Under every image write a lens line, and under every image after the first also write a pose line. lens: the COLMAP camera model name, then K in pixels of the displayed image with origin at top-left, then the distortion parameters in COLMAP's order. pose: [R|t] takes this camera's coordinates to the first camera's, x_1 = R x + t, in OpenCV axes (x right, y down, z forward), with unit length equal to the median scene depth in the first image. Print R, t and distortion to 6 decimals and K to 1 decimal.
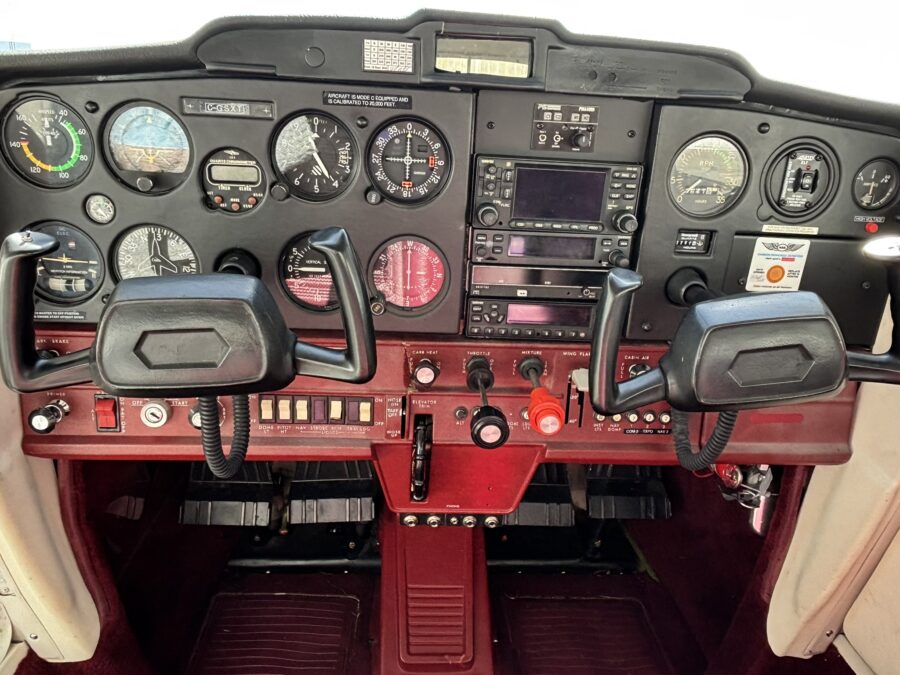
lens RADIAL K [[700.8, 0, 454.2], [0, 700.8, 348.1], [0, 0, 1]] dist [0.057286, -0.095339]
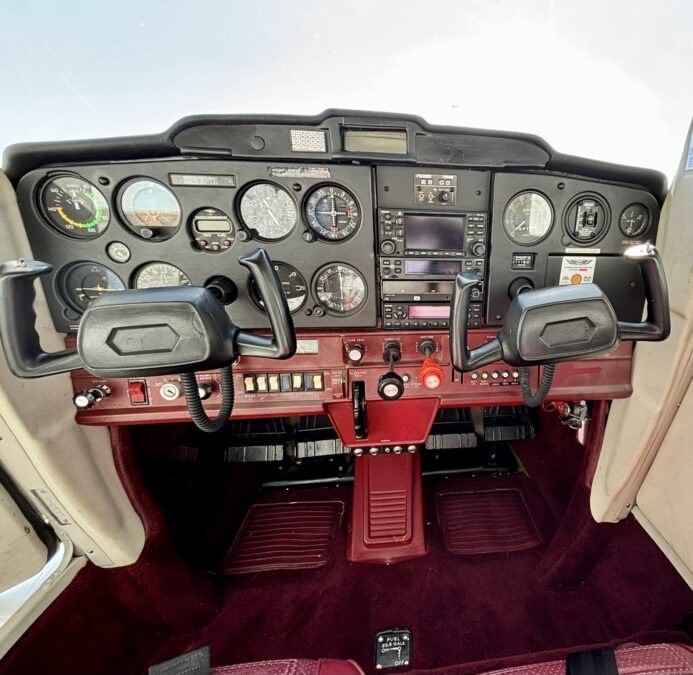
lens RADIAL K [[389.4, 0, 451.2], [0, 389.4, 332.0], [0, 0, 1]] dist [0.005845, -0.003282]
pose [[0.997145, -0.050593, 0.056059, 0.125760], [0.052949, 0.997739, -0.041383, 0.036302], [-0.053839, 0.044233, 0.997569, 0.155298]]
